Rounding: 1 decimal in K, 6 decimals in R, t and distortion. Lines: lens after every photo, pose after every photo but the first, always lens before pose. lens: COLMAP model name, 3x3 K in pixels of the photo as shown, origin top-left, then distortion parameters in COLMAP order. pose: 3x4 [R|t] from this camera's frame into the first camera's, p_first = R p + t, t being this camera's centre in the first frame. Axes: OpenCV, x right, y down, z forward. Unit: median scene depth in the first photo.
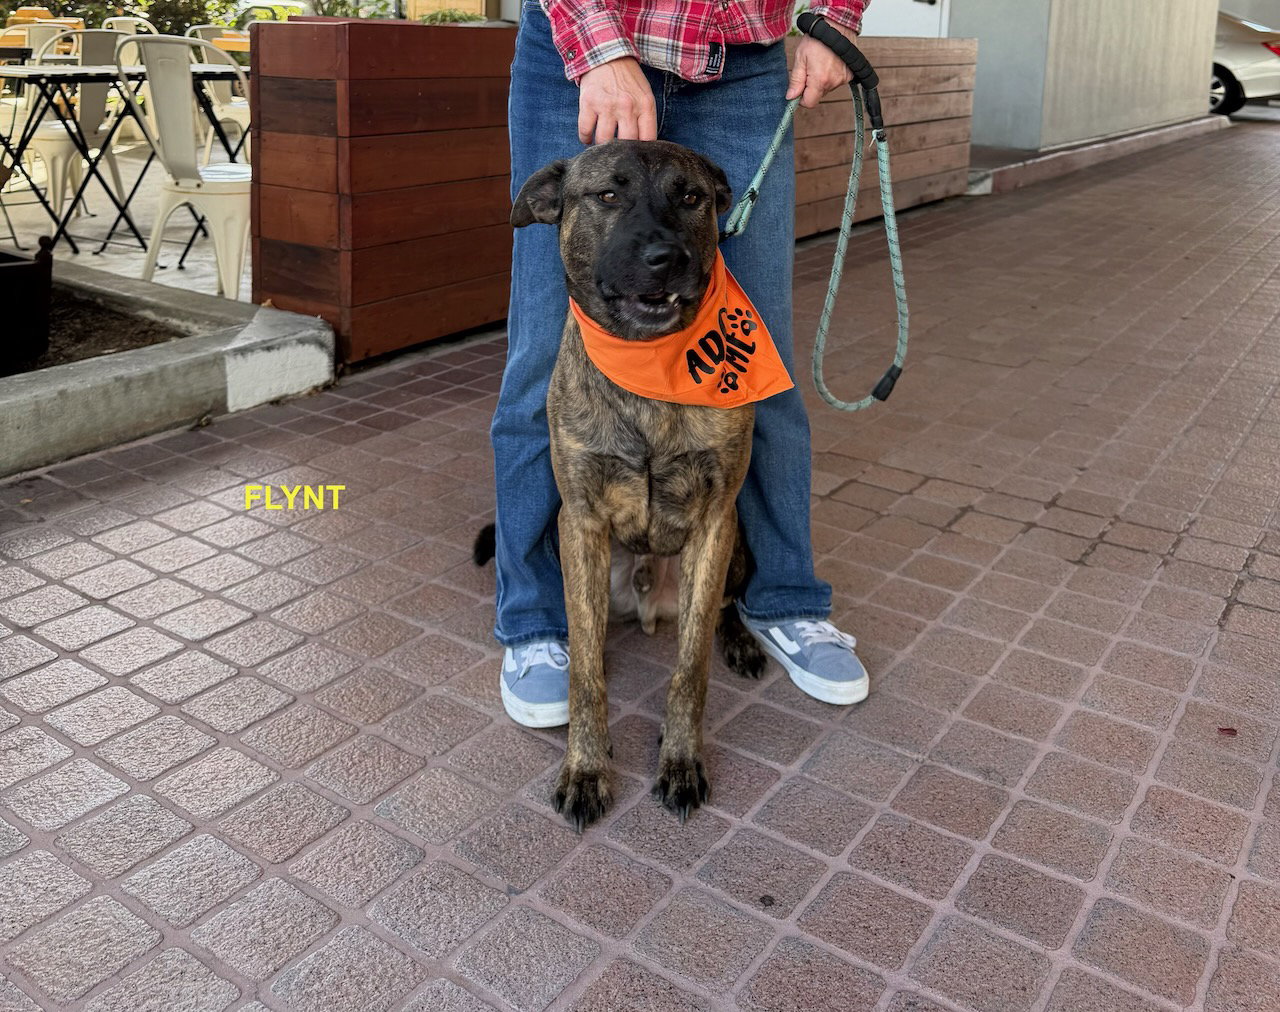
lens RADIAL K [[1285.8, 0, 640.0], [0, 1285.8, 506.0], [0, 0, 1]] dist [-0.074871, 0.181027]
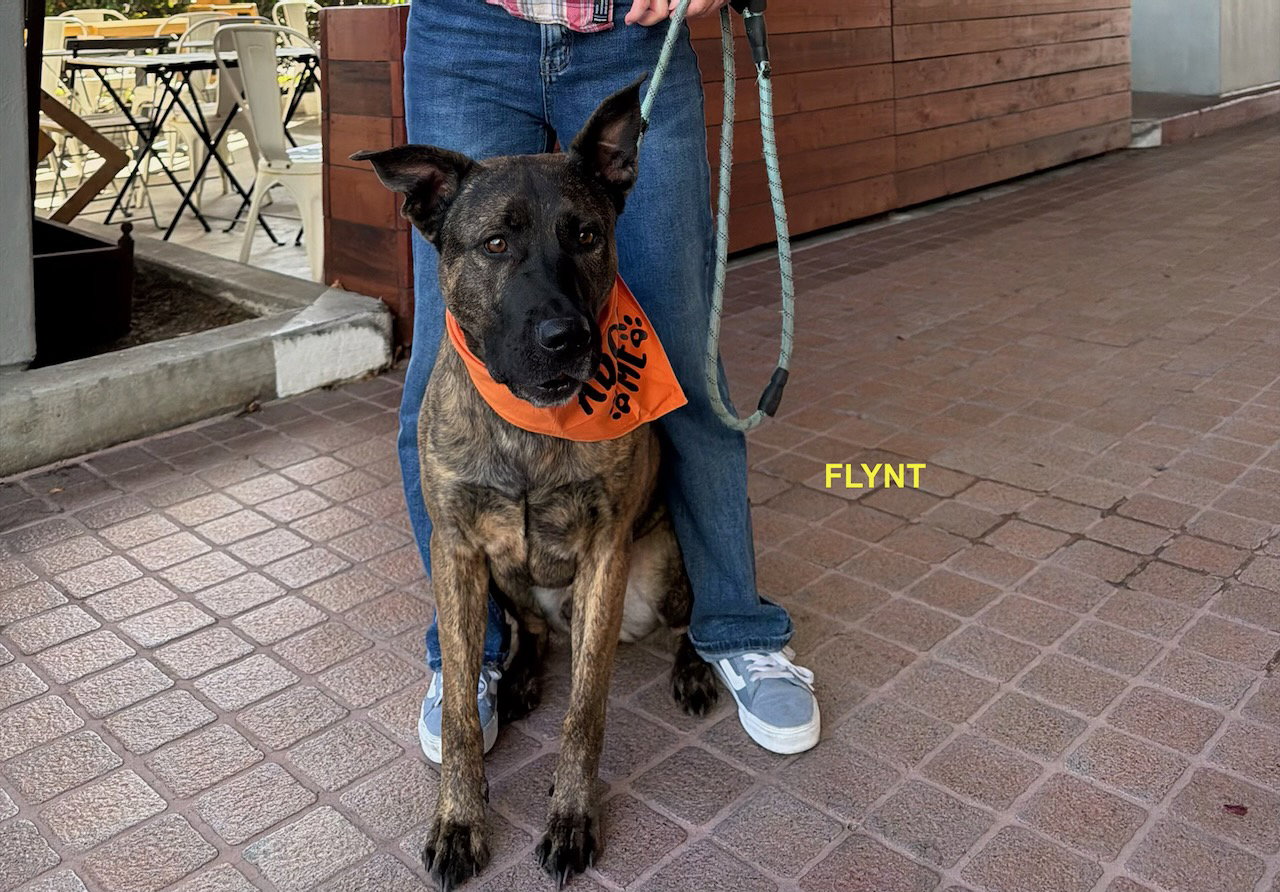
lens RADIAL K [[1293.5, 0, 640.0], [0, 1293.5, 446.0], [0, 0, 1]] dist [-0.070469, 0.135625]
pose [[0.986703, 0.008745, -0.162299, 0.143638], [-0.010723, 0.999878, -0.011315, -0.033128], [0.162181, 0.012905, 0.986677, 0.071094]]
